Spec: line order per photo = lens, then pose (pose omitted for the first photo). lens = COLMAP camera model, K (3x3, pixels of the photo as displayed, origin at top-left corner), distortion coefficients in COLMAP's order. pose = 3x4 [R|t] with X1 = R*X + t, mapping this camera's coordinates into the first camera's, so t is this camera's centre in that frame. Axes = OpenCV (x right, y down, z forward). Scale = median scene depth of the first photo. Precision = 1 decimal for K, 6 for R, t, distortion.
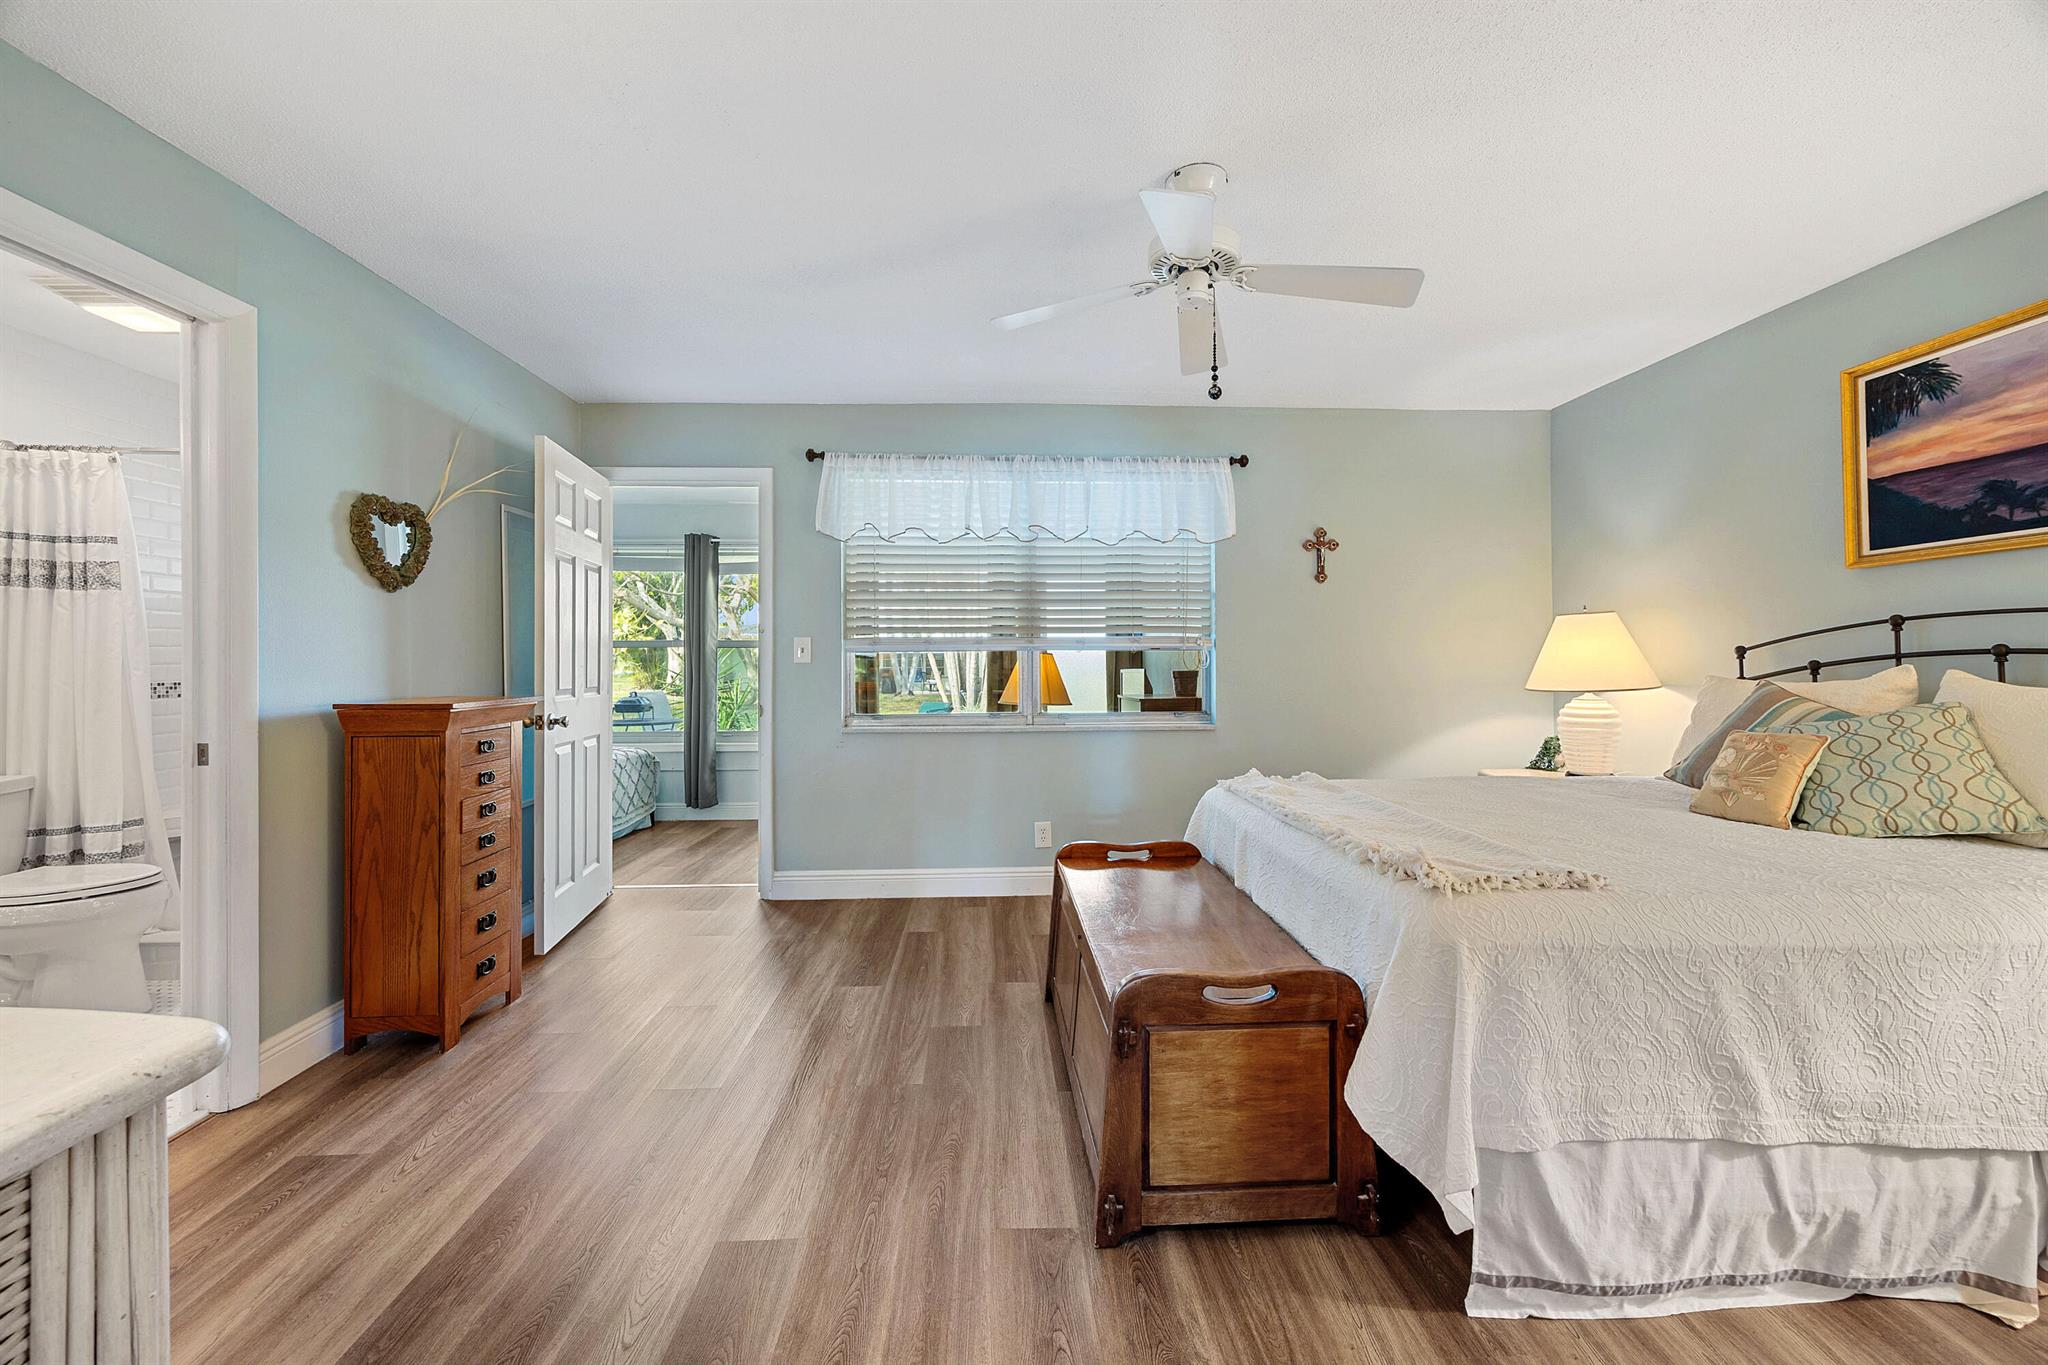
lens RADIAL K [[791.4, 0, 1018.4], [0, 791.4, 669.9], [0, 0, 1]] dist [-0.001352, -0.000618]
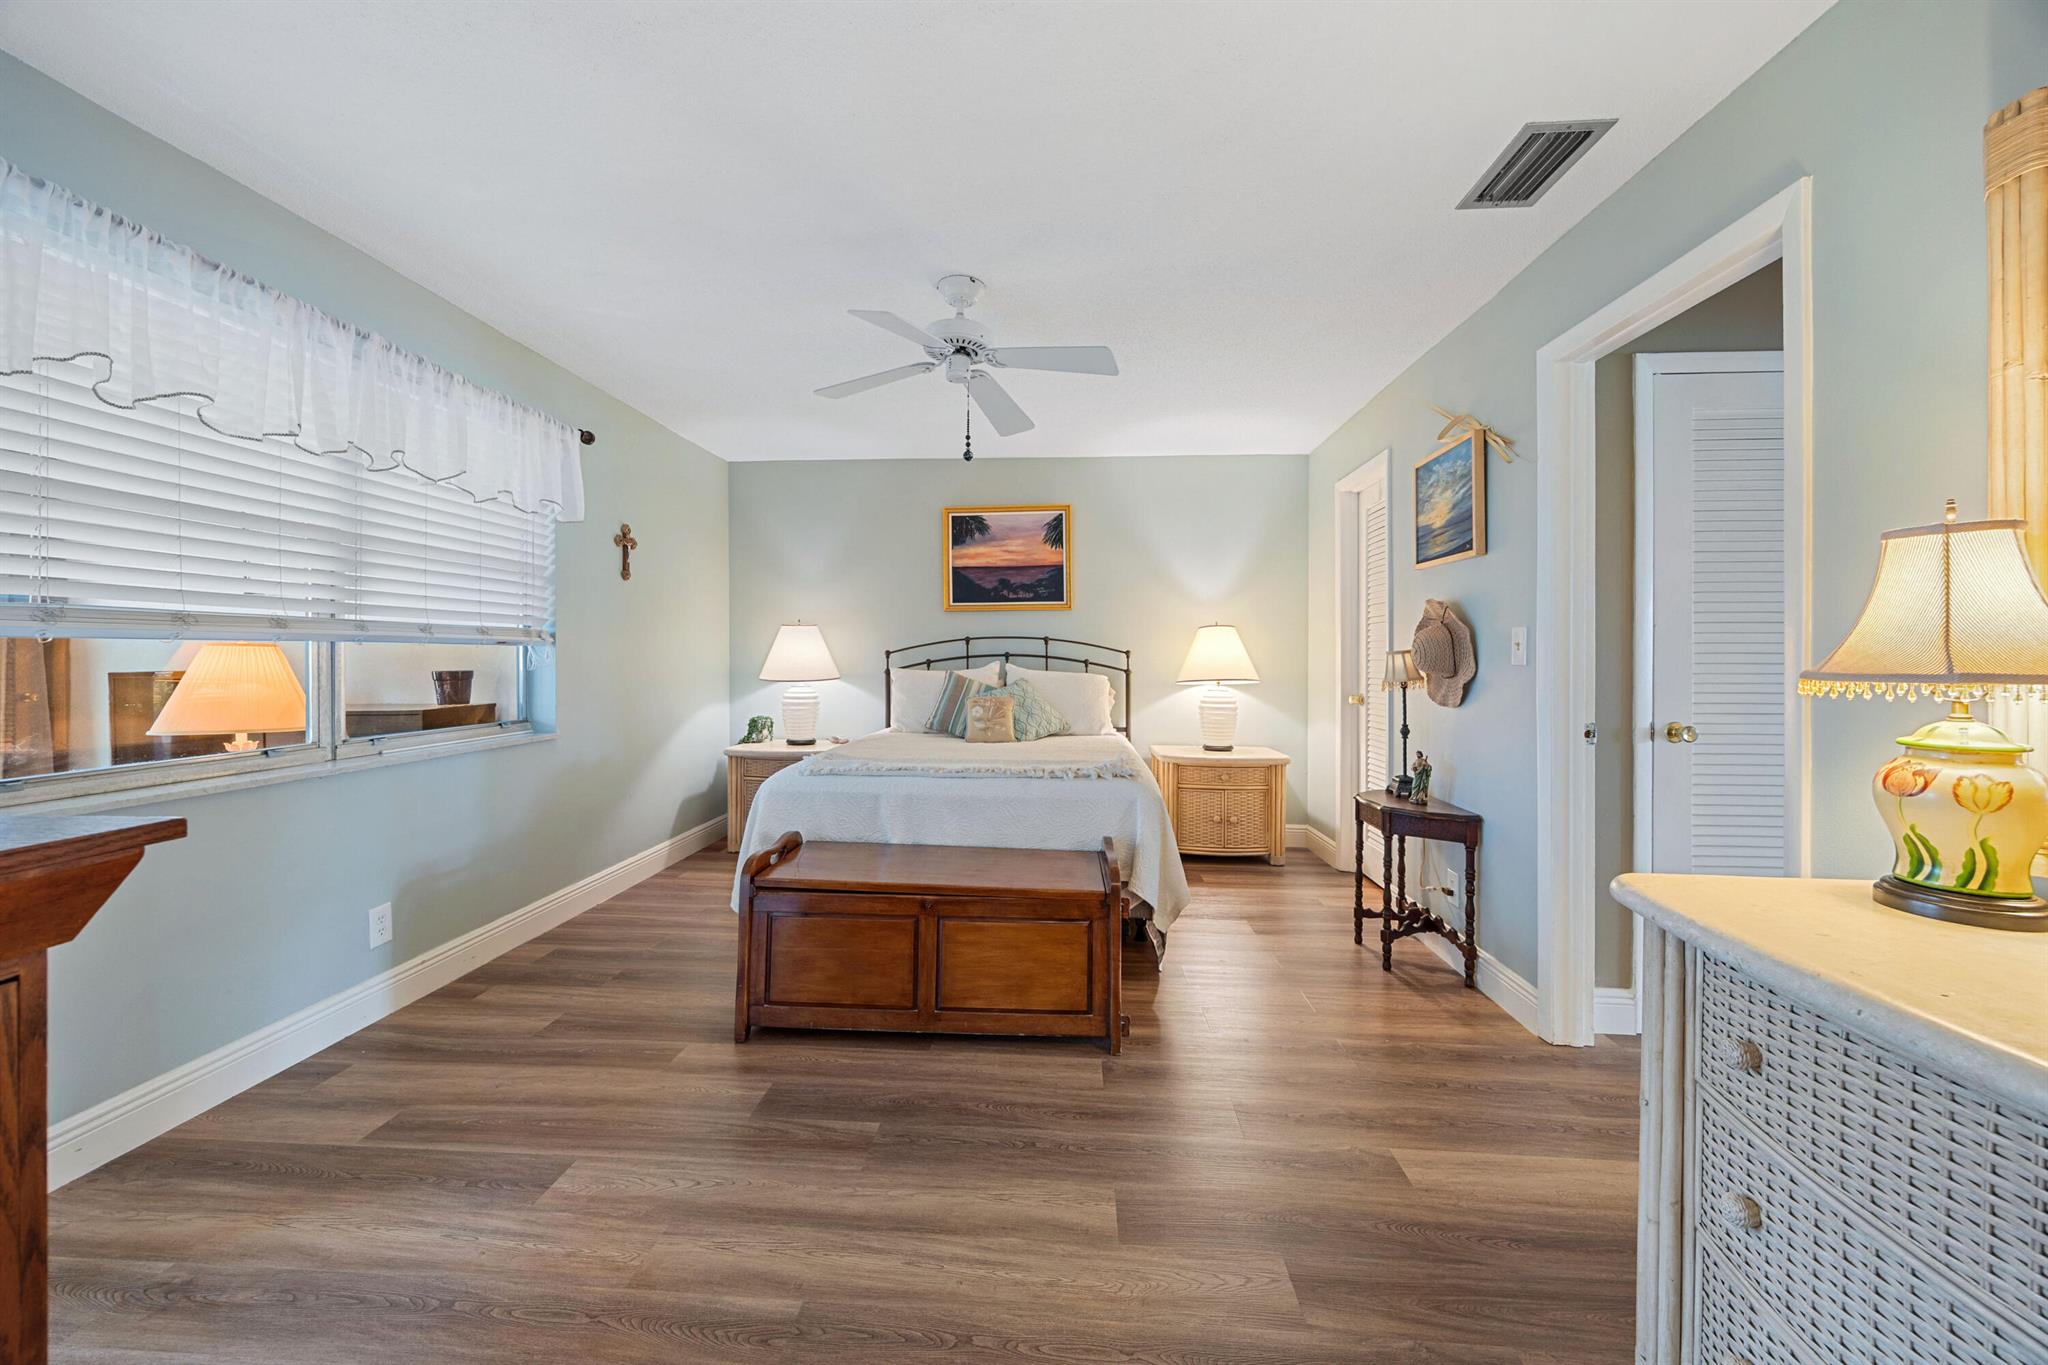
lens RADIAL K [[791.4, 0, 1012.7], [0, 791.4, 668.4], [0, 0, 1]] dist [-0.001352, -0.000618]
pose [[0.115657, -0.013583, 0.993196, -0.963553], [0.006480, 0.999896, 0.012920, -0.015022], [-0.993268, 0.004941, 0.115733, 0.705250]]
